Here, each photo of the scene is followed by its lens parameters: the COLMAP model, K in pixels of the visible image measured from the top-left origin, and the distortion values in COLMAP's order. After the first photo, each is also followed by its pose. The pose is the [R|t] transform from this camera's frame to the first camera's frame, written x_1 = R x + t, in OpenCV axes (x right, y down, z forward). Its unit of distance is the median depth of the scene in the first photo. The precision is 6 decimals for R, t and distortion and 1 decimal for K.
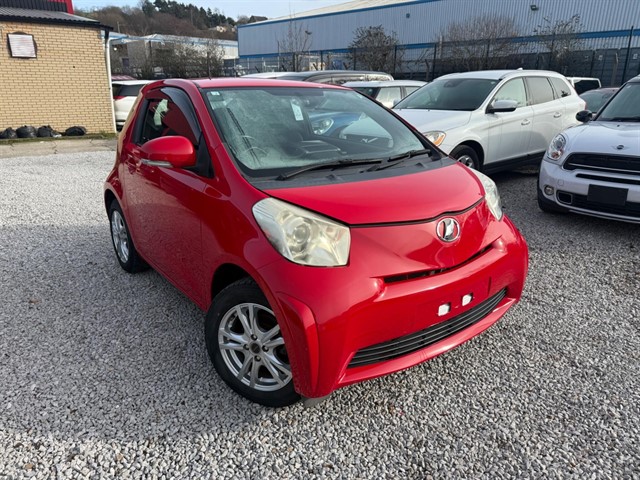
lens RADIAL K [[452.1, 0, 323.9], [0, 452.1, 241.8], [0, 0, 1]] dist [0.003836, -0.013742]
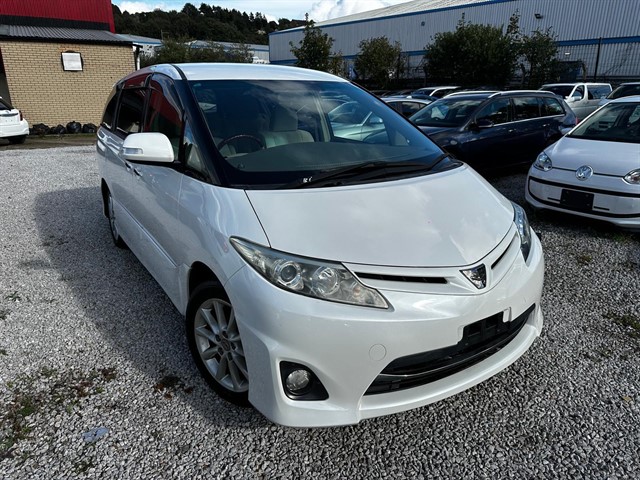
lens RADIAL K [[452.1, 0, 319.4], [0, 452.1, 238.6], [0, 0, 1]] dist [0.003836, -0.013742]
pose [[0.995685, 0.029890, -0.087848, 0.104042], [-0.030707, 0.999497, -0.007967, 0.037659], [0.087565, 0.010631, 0.996102, -0.139721]]
